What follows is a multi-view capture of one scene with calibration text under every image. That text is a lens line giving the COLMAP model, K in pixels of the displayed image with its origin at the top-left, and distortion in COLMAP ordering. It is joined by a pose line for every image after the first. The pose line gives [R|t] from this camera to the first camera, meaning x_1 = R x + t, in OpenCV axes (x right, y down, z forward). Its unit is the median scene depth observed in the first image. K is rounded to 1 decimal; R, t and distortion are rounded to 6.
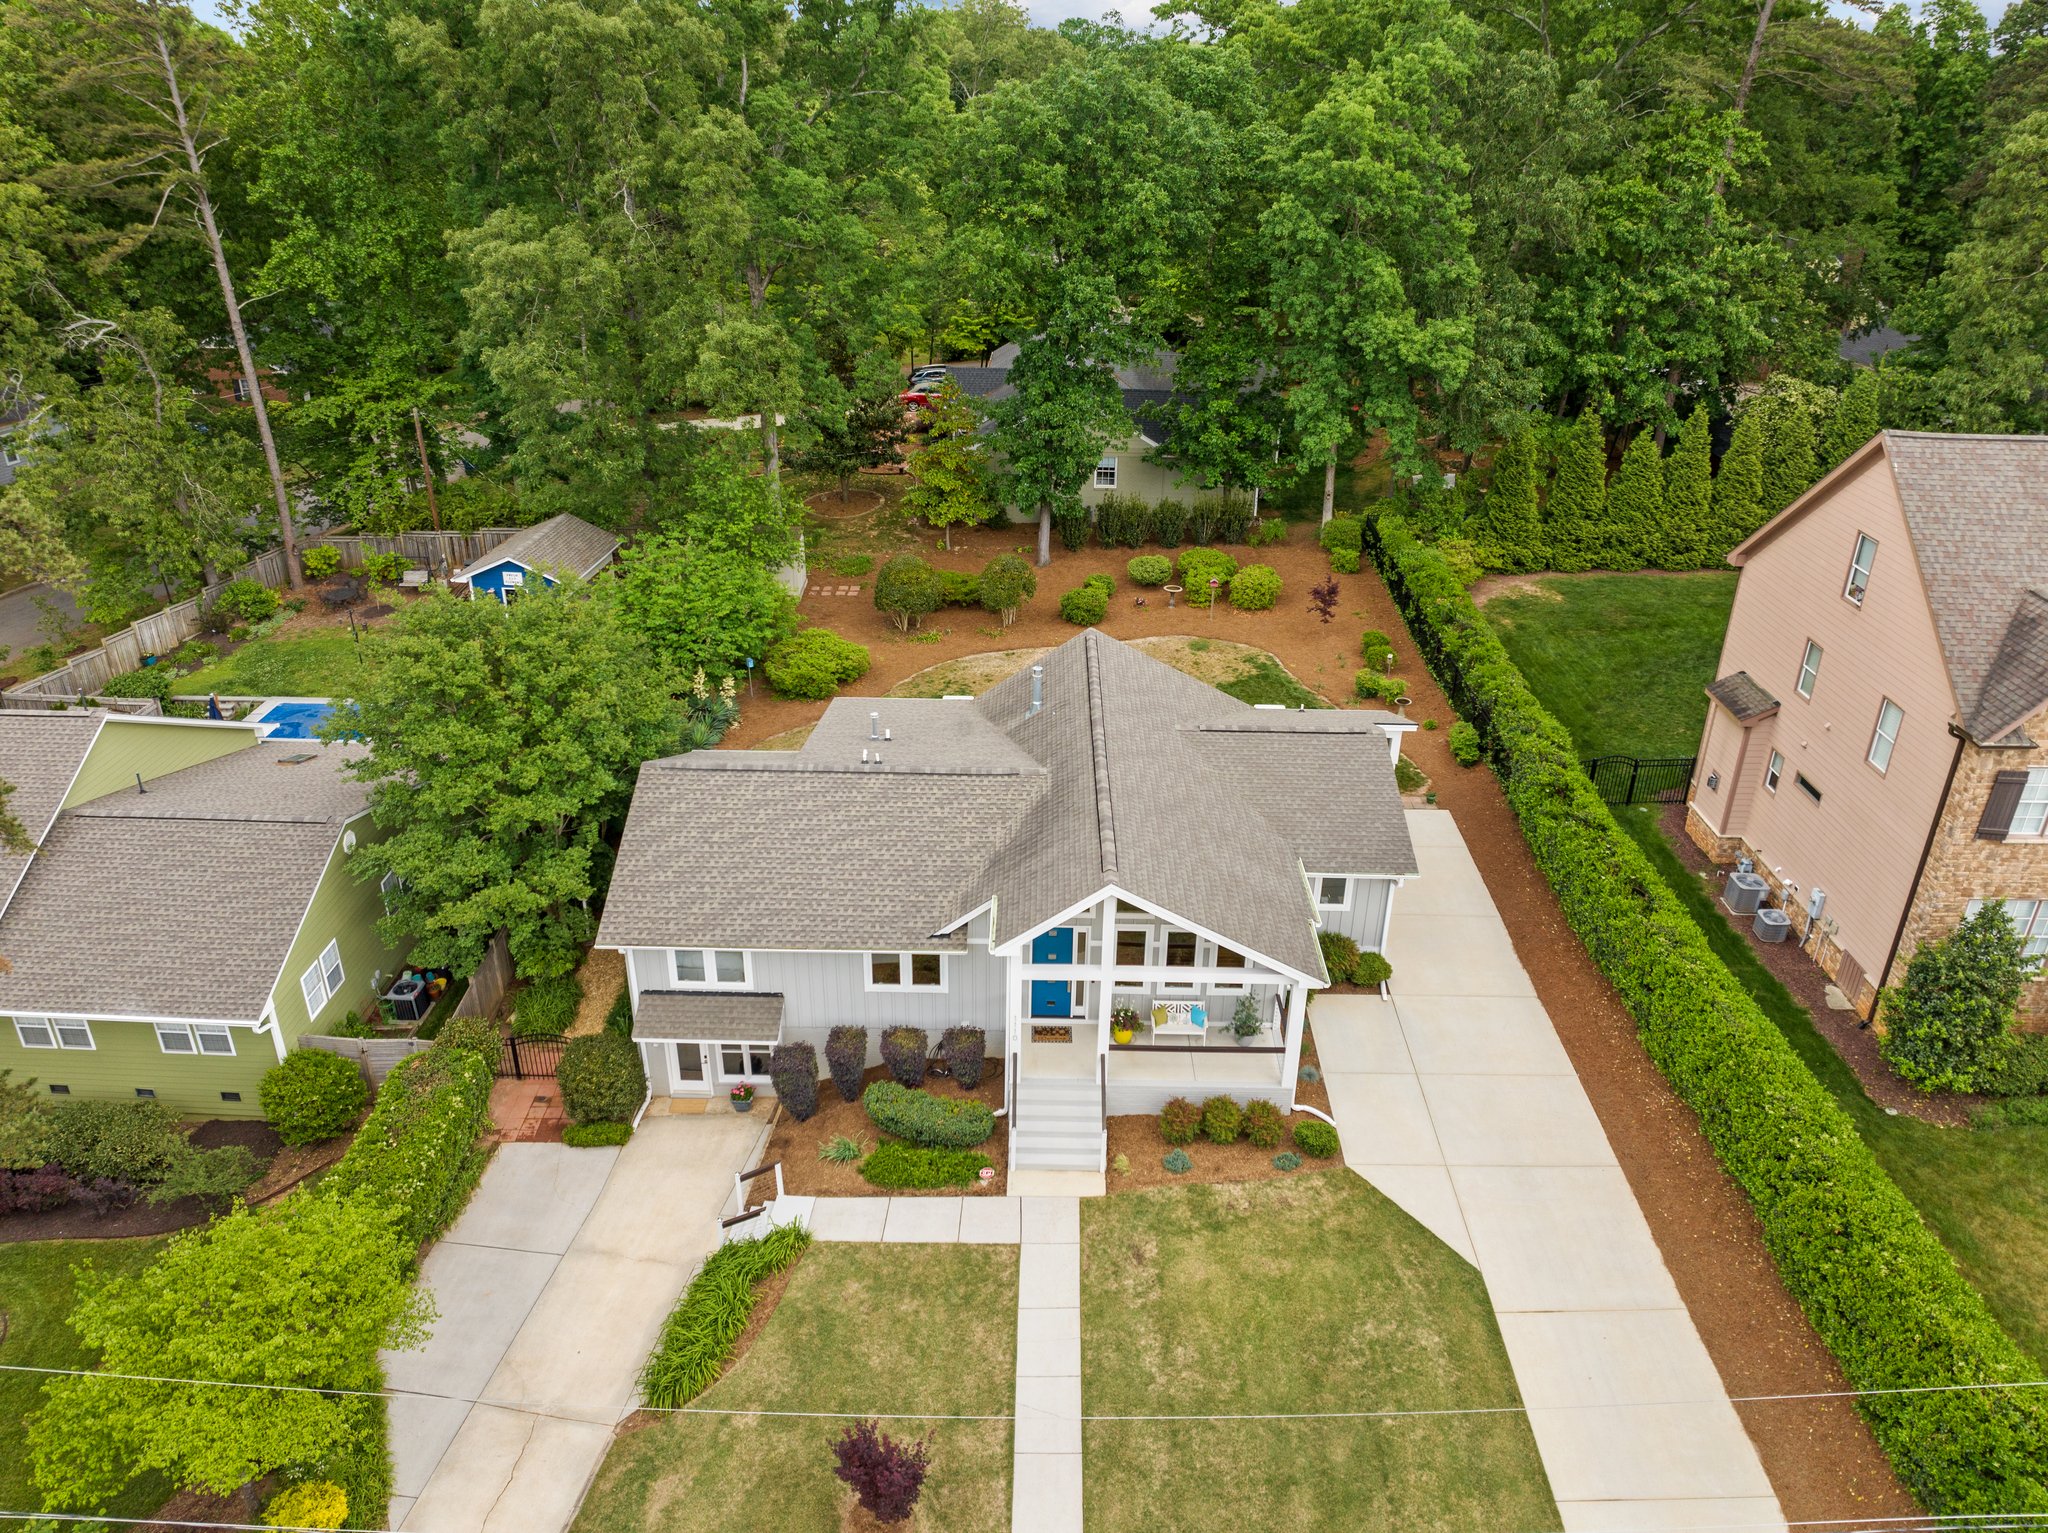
lens RADIAL K [[1440.2, 0, 1024.0], [0, 1440.2, 766.5], [0, 0, 1]] dist [-0.031541, -0.002106]
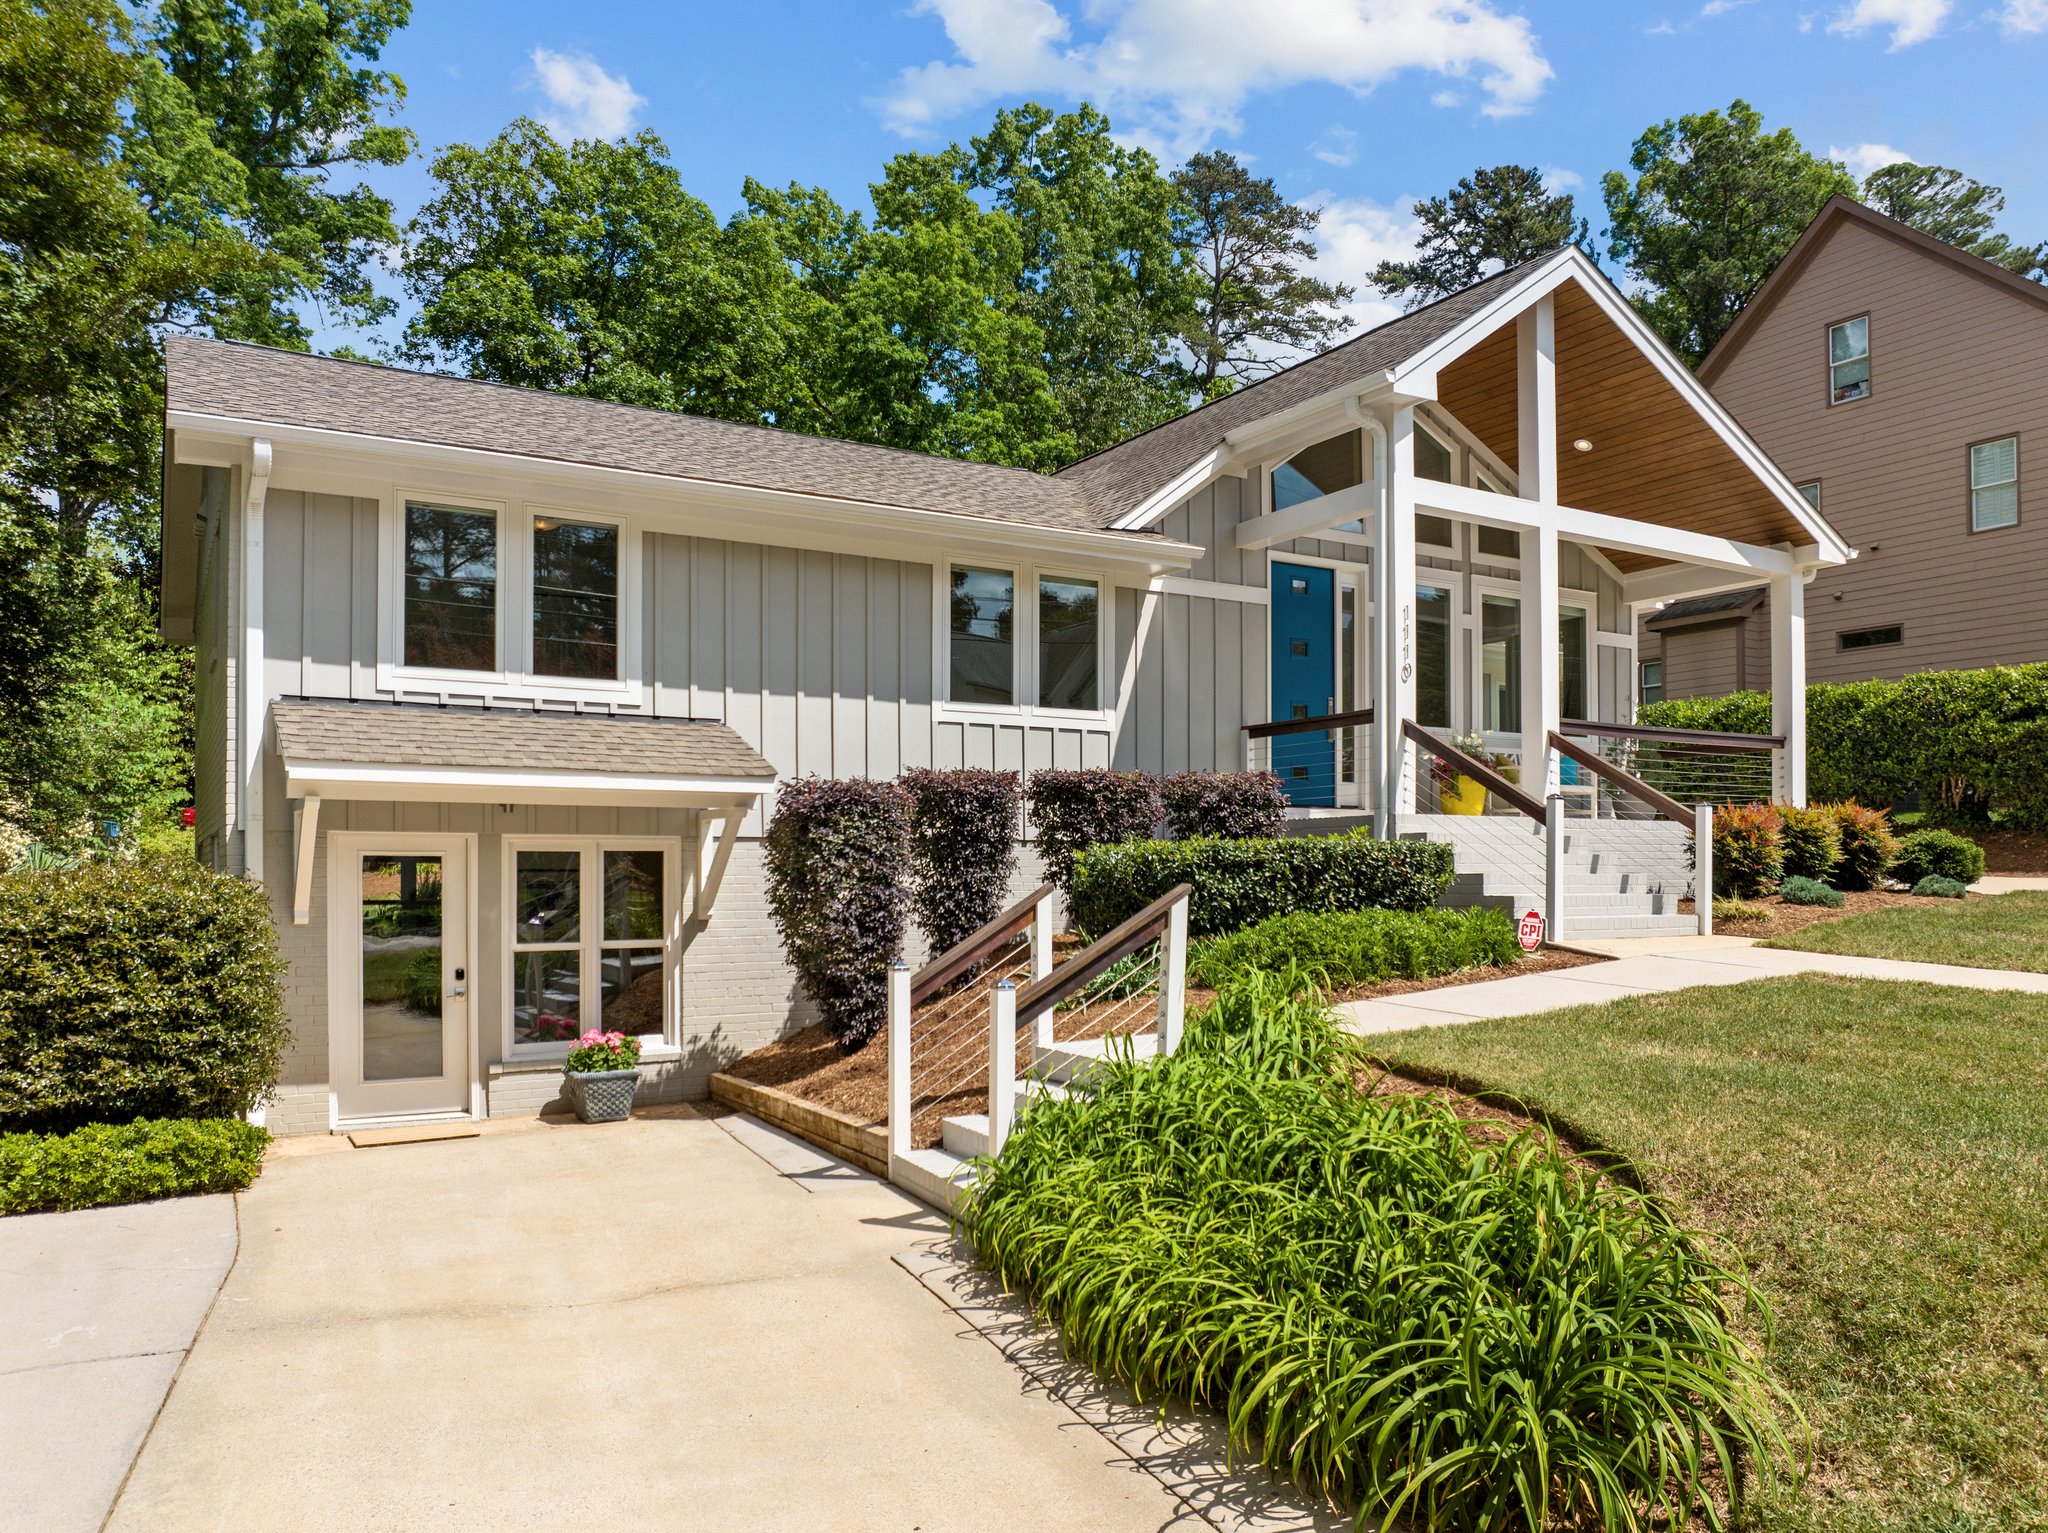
lens RADIAL K [[1476.5, 0, 1029.0], [0, 1476.5, 861.9], [0, 0, 1]] dist [-0.002454, -0.062167]
pose [[0.849488, -0.012331, 0.527464, -0.296850], [0.249991, 0.889789, -0.381812, 0.346085], [-0.464624, 0.456206, 0.758947, 0.716497]]
